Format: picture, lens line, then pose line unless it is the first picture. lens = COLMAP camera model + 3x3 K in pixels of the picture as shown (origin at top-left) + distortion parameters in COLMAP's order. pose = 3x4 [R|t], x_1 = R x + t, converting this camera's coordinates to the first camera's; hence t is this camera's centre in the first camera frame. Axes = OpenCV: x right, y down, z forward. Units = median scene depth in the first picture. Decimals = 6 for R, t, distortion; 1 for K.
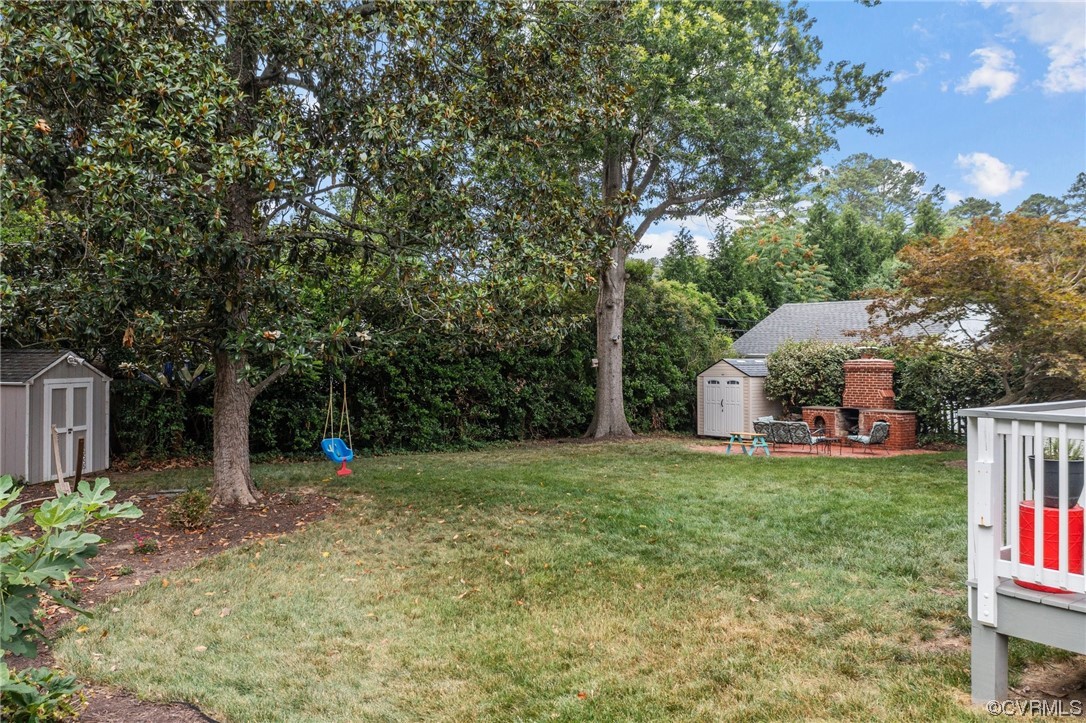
lens RADIAL K [[854.5, 0, 548.1], [0, 854.5, 365.3], [0, 0, 1]] dist [-0.016704, -0.005851]
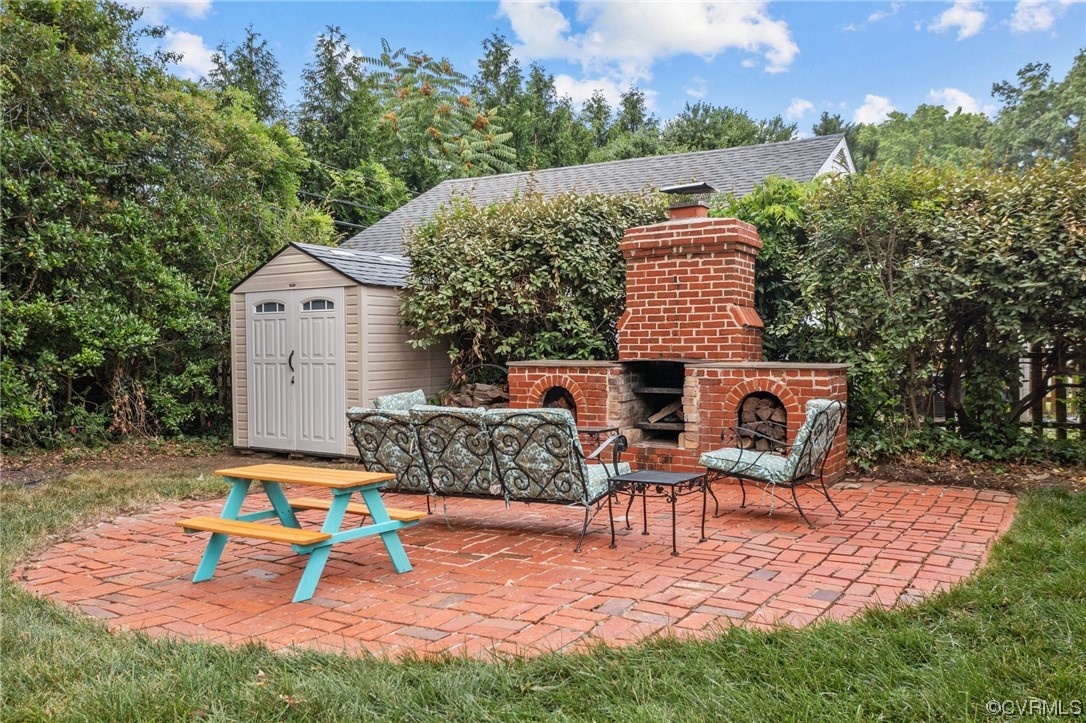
lens RADIAL K [[854.5, 0, 546.2], [0, 854.5, 362.0], [0, 0, 1]] dist [-0.016704, -0.005851]
pose [[0.921372, -0.011030, 0.388526, 0.161489], [0.005141, 0.999856, 0.016193, 0.039095], [-0.388648, -0.012922, 0.921296, 0.612895]]
